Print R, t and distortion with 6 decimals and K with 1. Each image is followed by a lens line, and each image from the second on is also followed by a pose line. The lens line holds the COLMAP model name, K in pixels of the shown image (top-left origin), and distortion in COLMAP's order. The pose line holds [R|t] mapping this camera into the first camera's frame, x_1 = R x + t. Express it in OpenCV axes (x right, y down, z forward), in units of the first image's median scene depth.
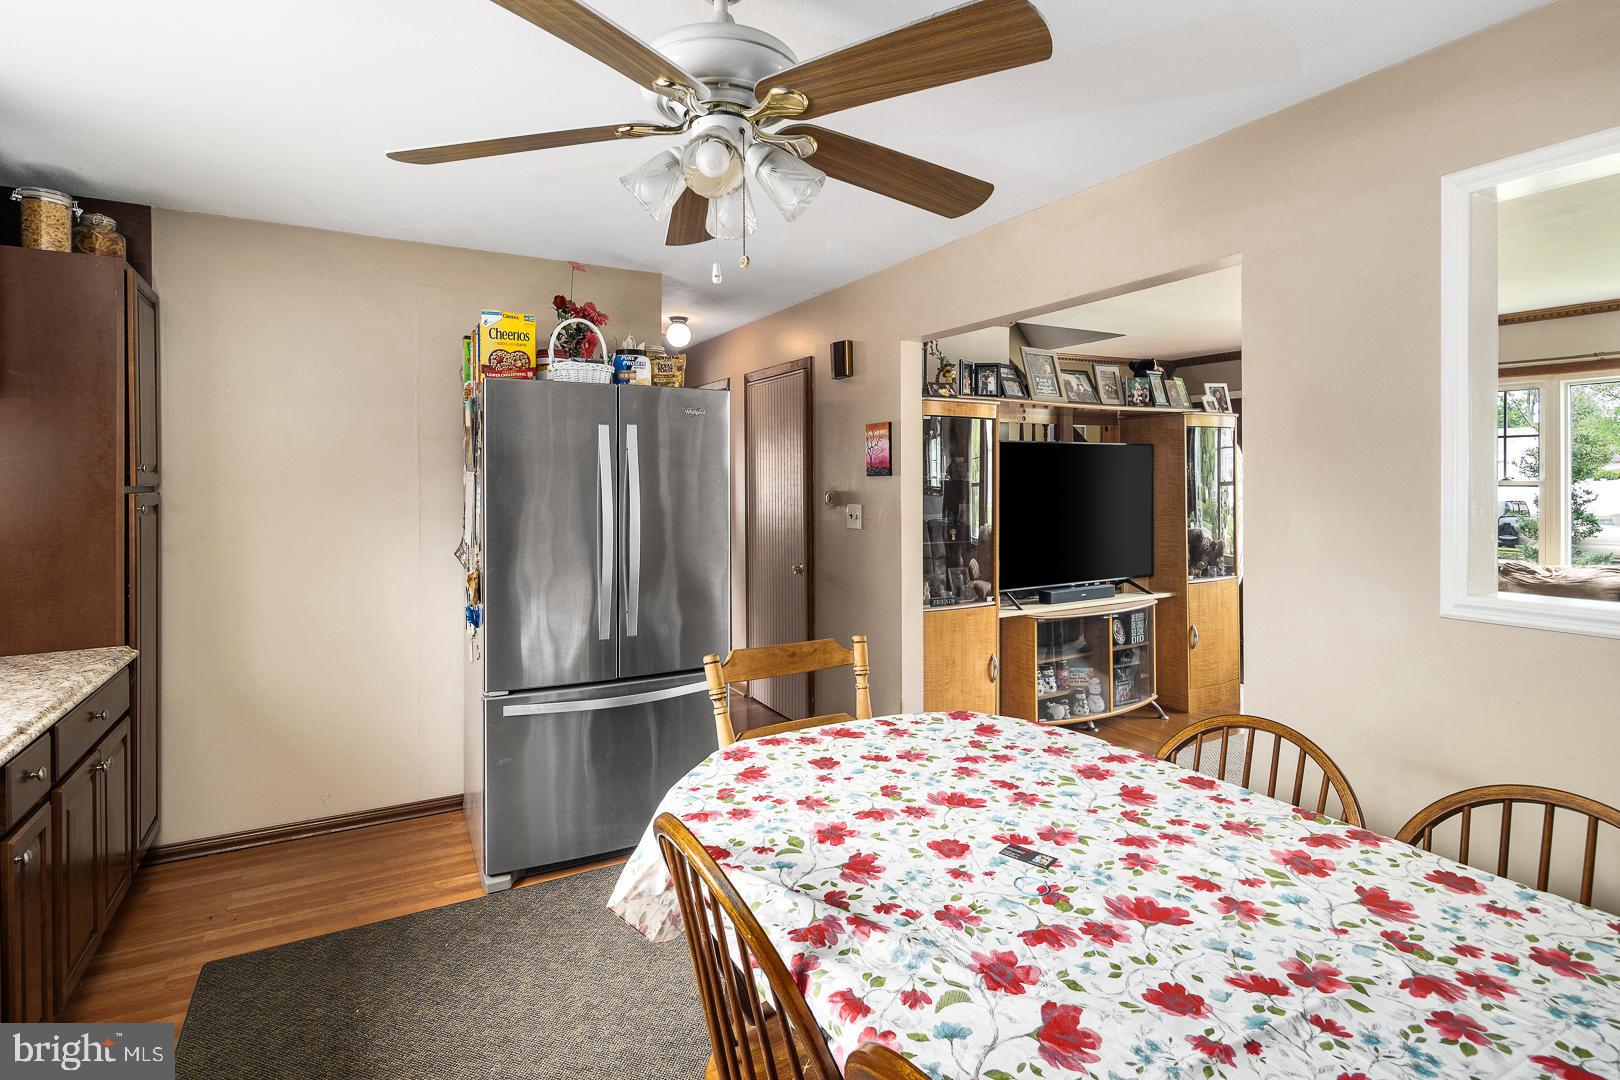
lens RADIAL K [[816.0, 0, 805.6], [0, 816.0, 443.4], [0, 0, 1]] dist [-0.000276, -0.001096]
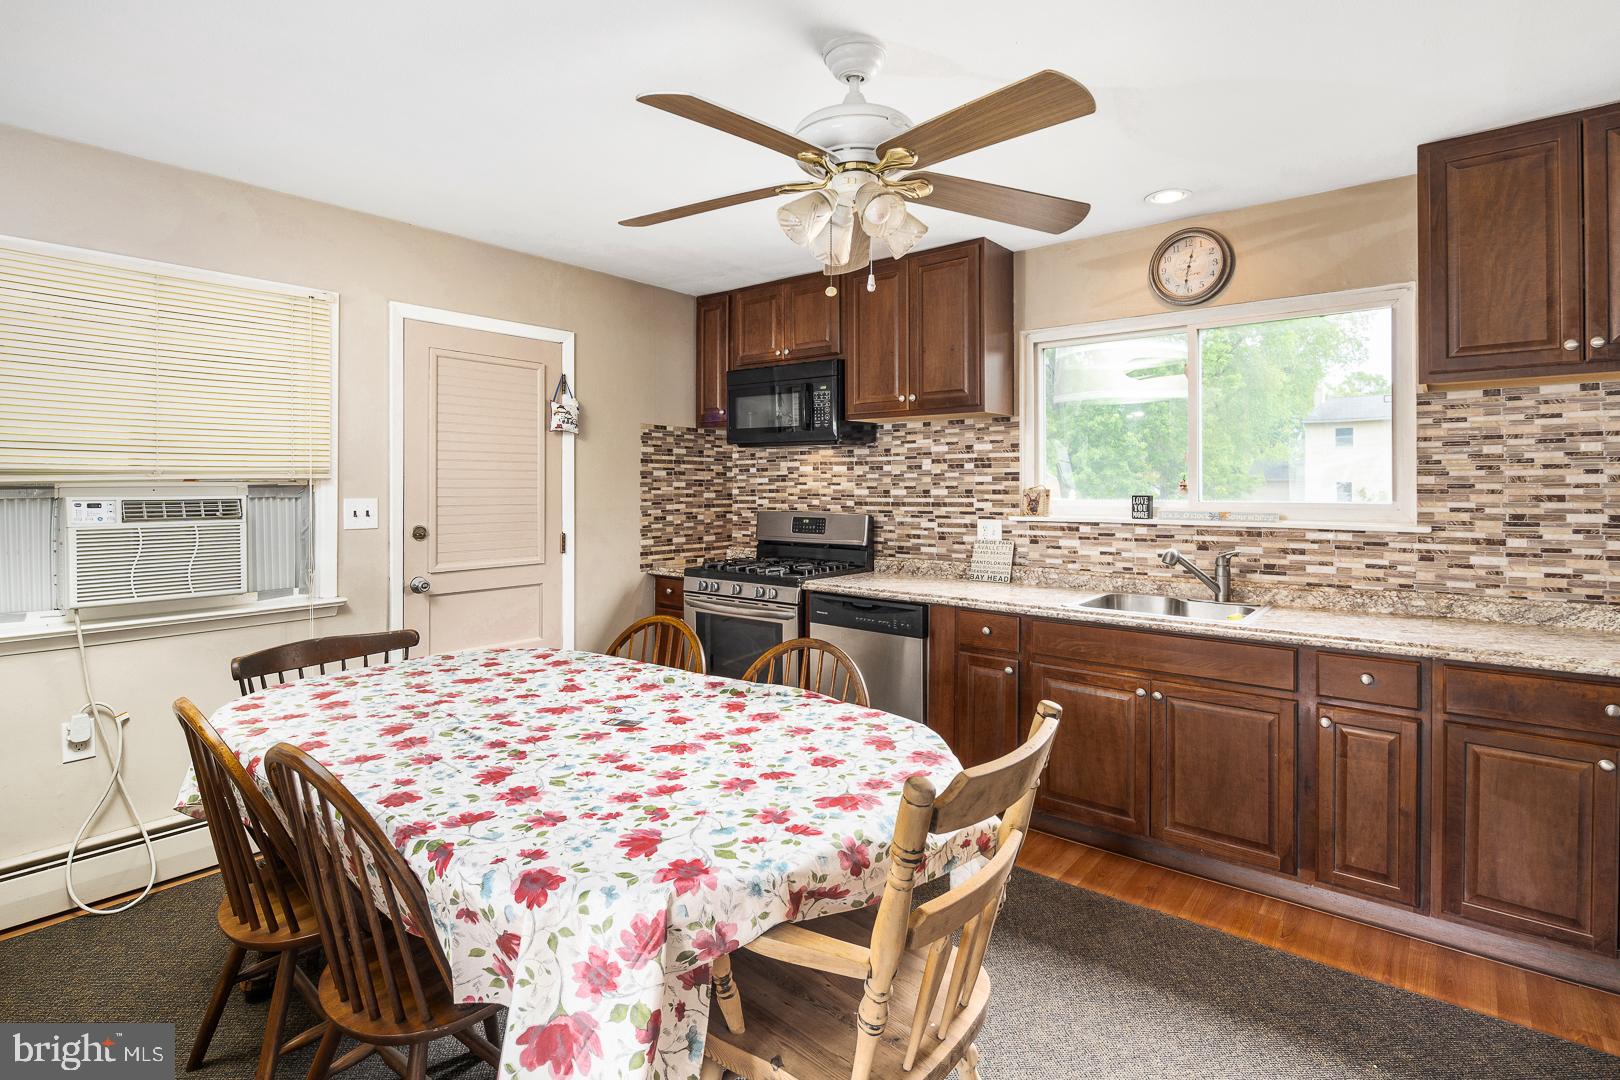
lens RADIAL K [[792.6, 0, 809.3], [0, 792.6, 483.1], [0, 0, 1]] dist [0.002561, -0.000082]
pose [[-0.925687, -0.000342, -0.378290, 0.656332], [0.014572, 0.999225, -0.036560, 0.142626], [0.378009, -0.039355, -0.924965, 2.145953]]
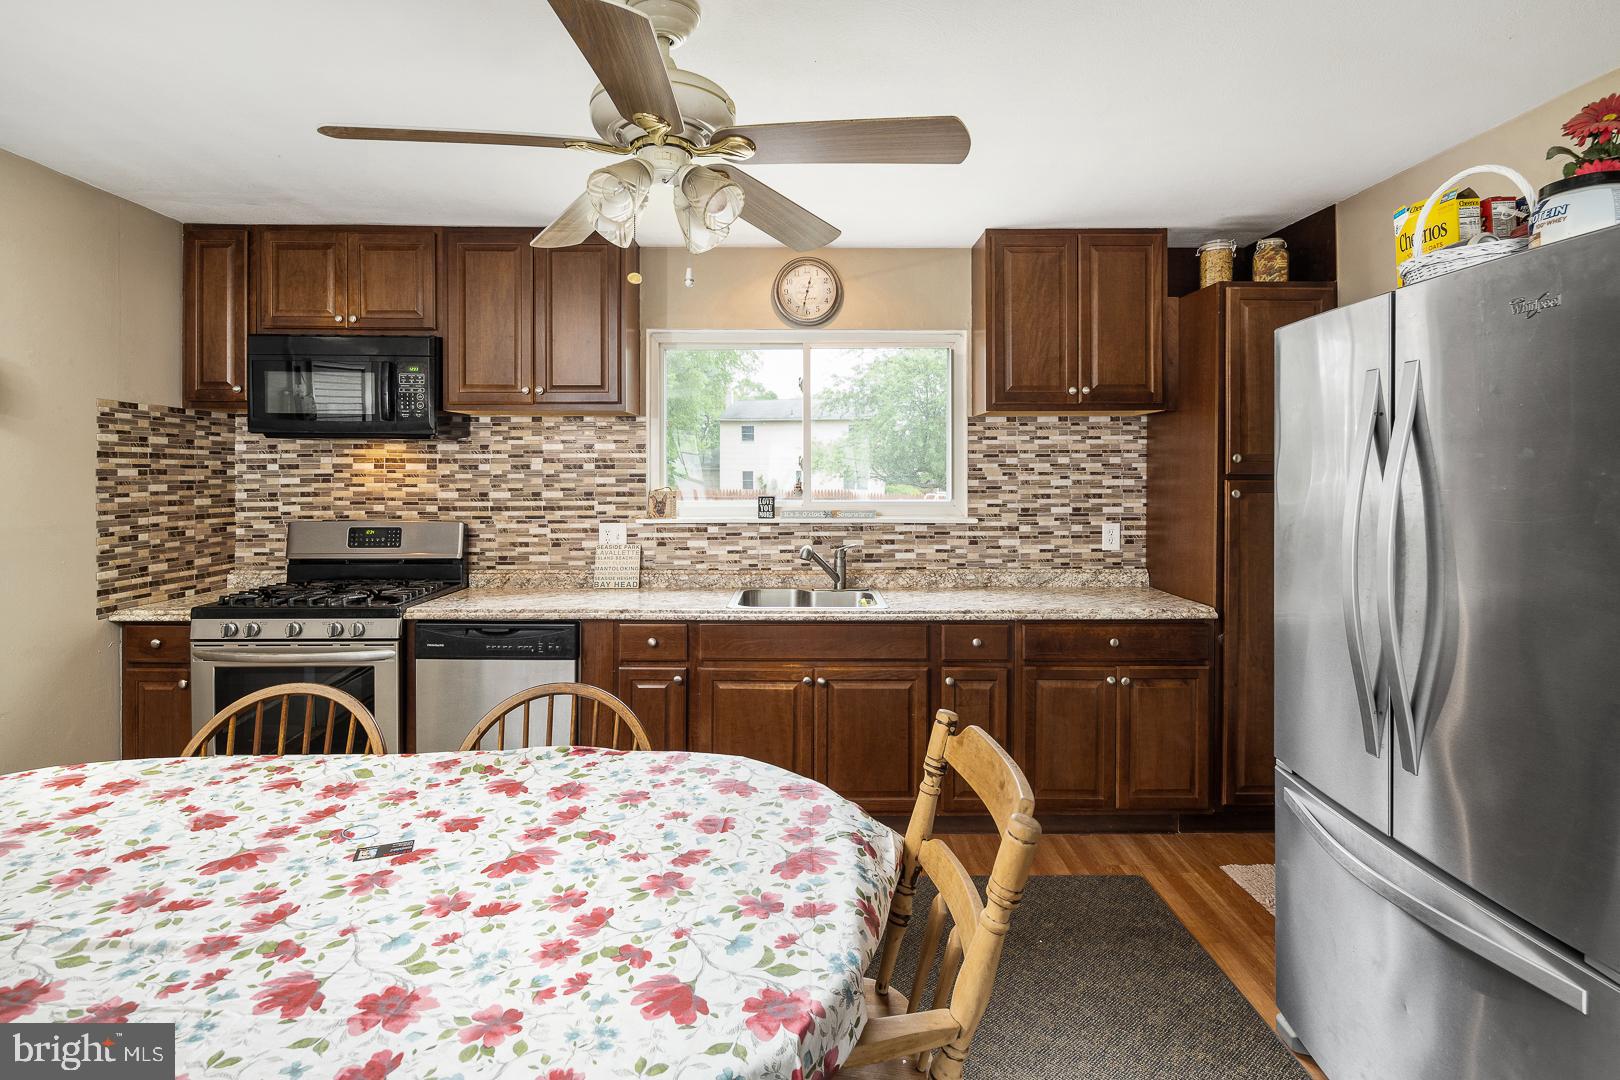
lens RADIAL K [[798.2, 0, 806.2], [0, 798.2, 477.1], [0, 0, 1]] dist [0.000666, -0.000867]
pose [[-0.480005, 0.005879, -0.877246, 1.042814], [0.032705, 0.999402, -0.011198, 0.075988], [0.876656, -0.034066, -0.479910, 1.662977]]
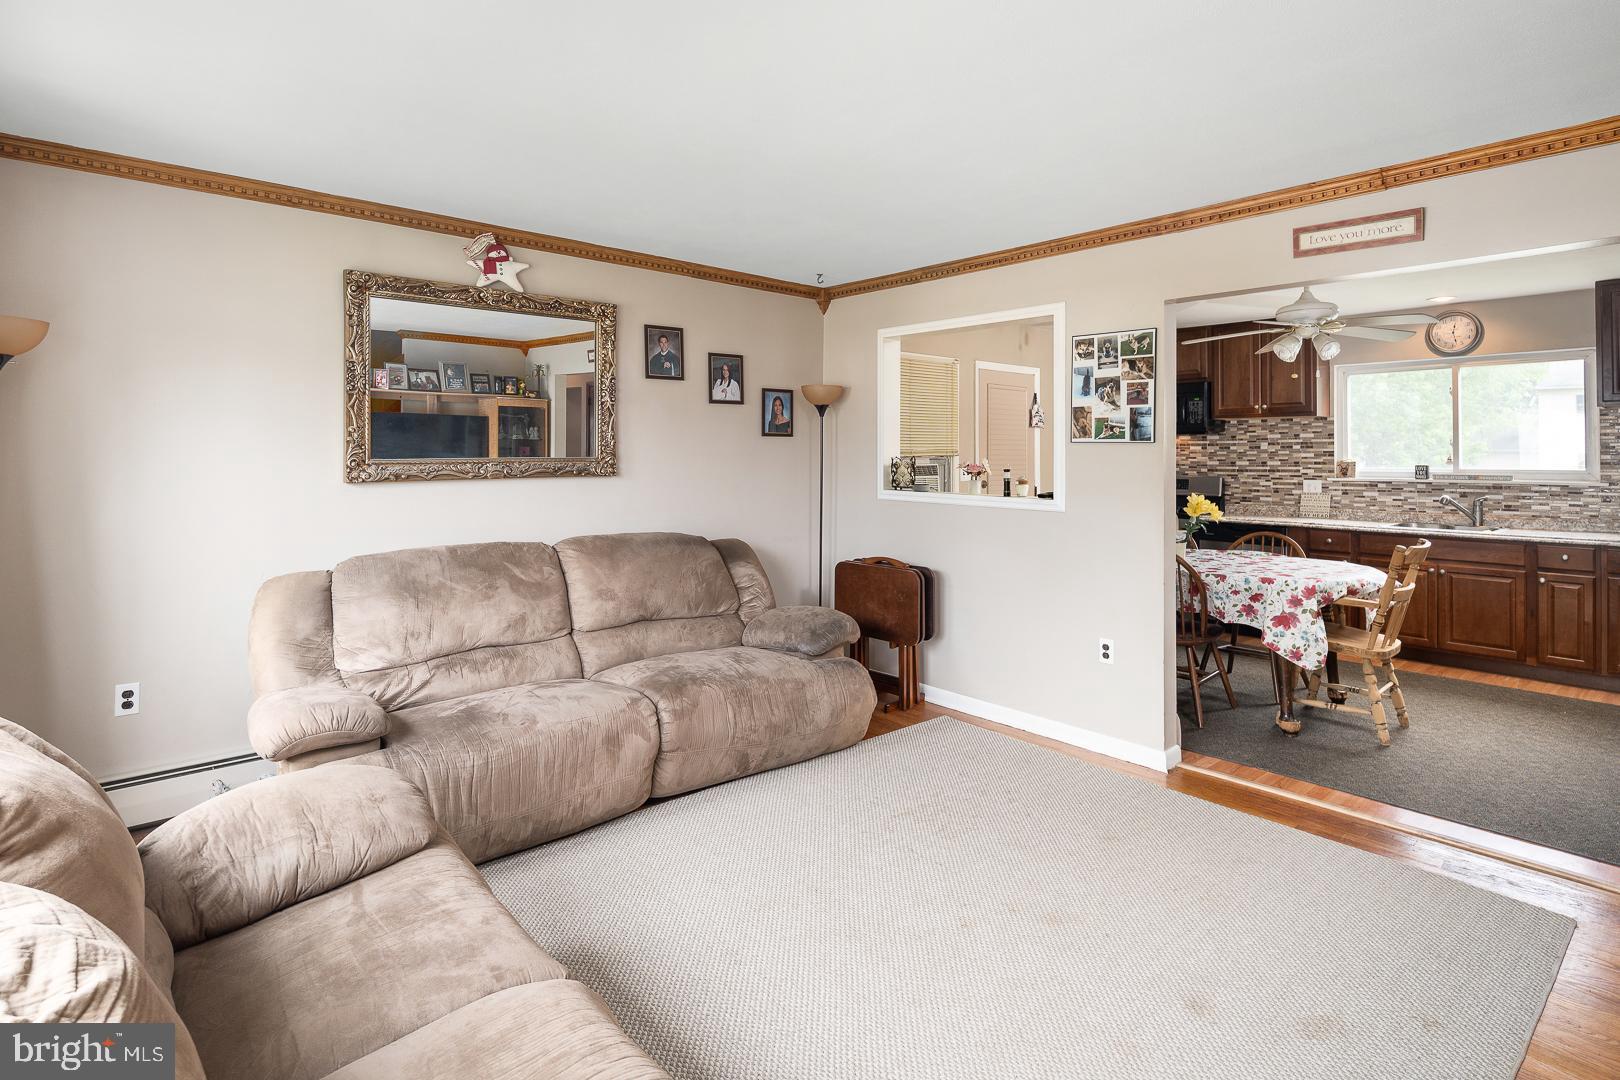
lens RADIAL K [[816.0, 0, 805.6], [0, 816.0, 443.4], [0, 0, 1]] dist [-0.000276, -0.001096]
pose [[-0.977447, -0.003551, -0.211151, 2.822216], [0.007339, 0.998683, -0.050769, 0.183640], [0.211054, -0.051173, -0.976134, 3.752446]]
